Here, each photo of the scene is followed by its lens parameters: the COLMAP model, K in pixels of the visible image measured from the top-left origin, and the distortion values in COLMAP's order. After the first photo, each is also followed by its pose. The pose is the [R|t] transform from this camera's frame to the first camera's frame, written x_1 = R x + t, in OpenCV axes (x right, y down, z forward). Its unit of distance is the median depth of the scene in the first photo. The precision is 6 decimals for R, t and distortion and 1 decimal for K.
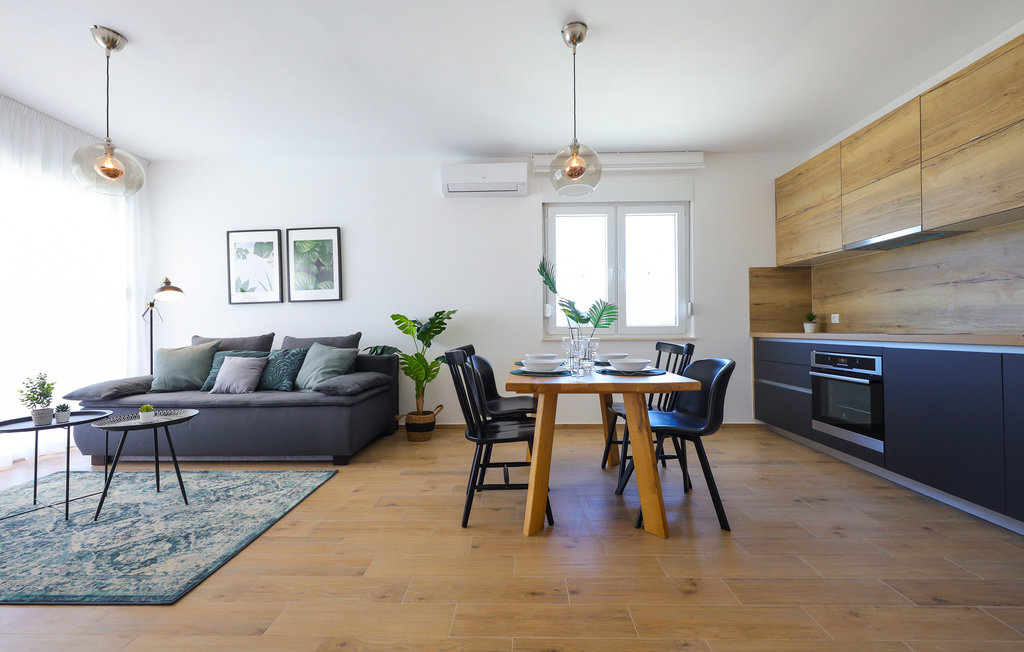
lens RADIAL K [[393.5, 0, 512.0], [0, 393.5, 326.0], [0, 0, 1]] dist [0.002654, -0.000157]
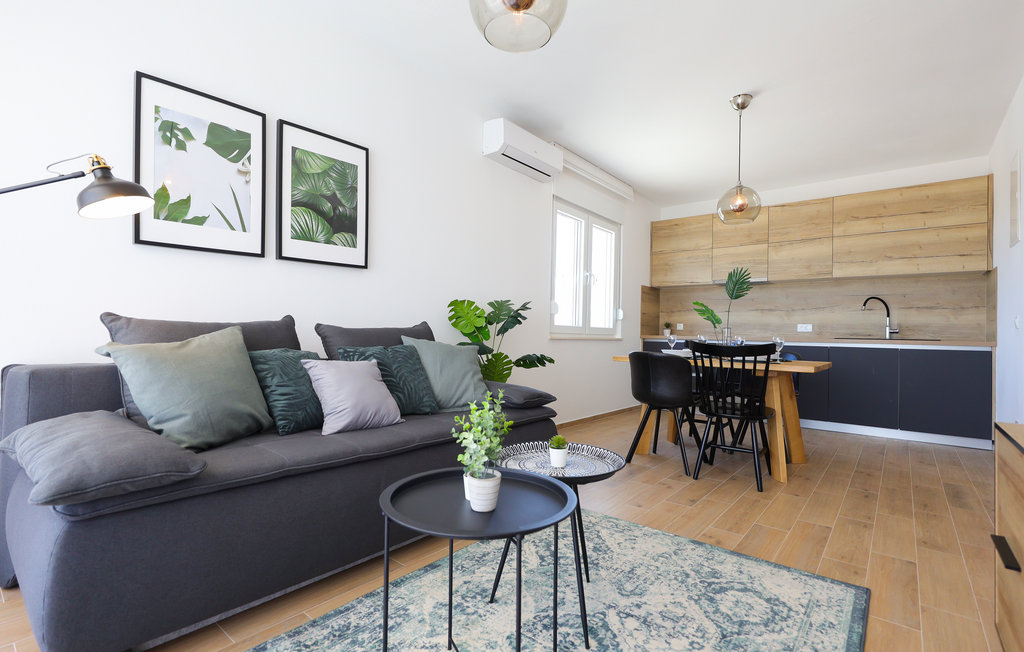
lens RADIAL K [[477.4, 0, 512.0], [0, 477.4, 326.0], [0, 0, 1]] dist [-0.000873, 0.000471]
pose [[0.612706, 0.036698, 0.789458, -0.979243], [-0.033385, 0.999231, -0.020539, 0.036174], [-0.789605, -0.013771, 0.613460, 0.401483]]
